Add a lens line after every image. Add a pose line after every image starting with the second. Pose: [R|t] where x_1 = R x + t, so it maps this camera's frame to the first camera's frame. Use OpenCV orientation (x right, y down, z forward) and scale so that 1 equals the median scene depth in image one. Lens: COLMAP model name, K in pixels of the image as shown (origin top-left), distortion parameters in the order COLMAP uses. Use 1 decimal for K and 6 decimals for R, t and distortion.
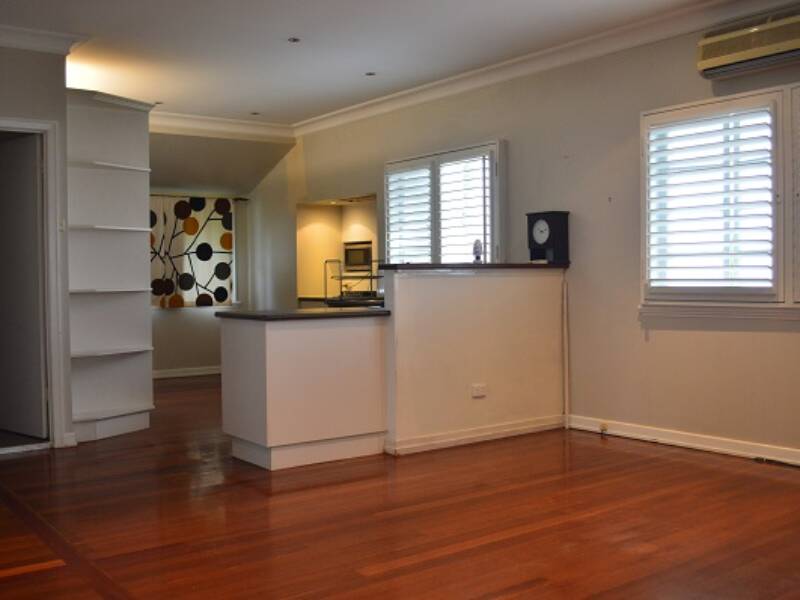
lens RADIAL K [[845.7, 0, 400.0], [0, 845.7, 300.0], [0, 0, 1]] dist [-0.002916, 0.002039]
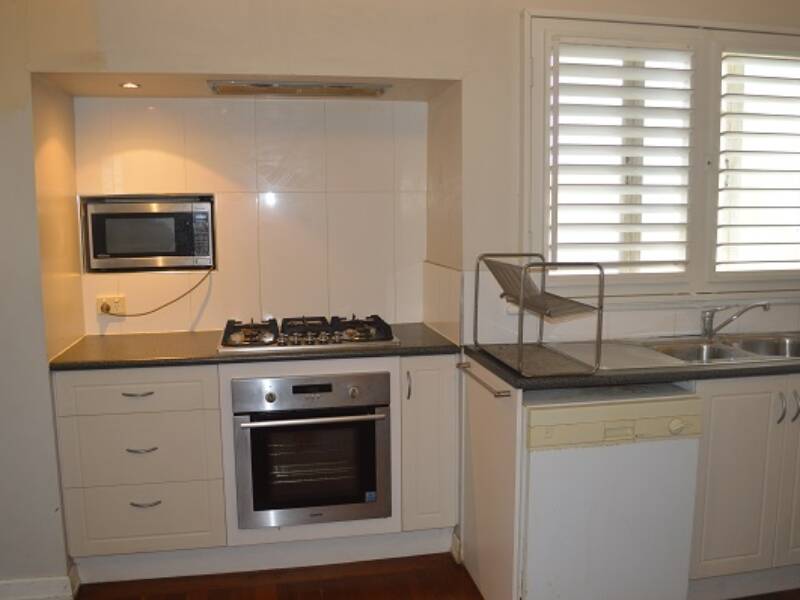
lens RADIAL K [[728.8, 0, 400.0], [0, 728.8, 300.0], [0, 0, 1]] dist [-0.078772, 0.011196]
pose [[0.435017, -0.102635, 0.894554, -0.450505], [0.035963, 0.994670, 0.096633, -0.069343], [-0.899704, -0.009866, 0.436390, 1.059300]]
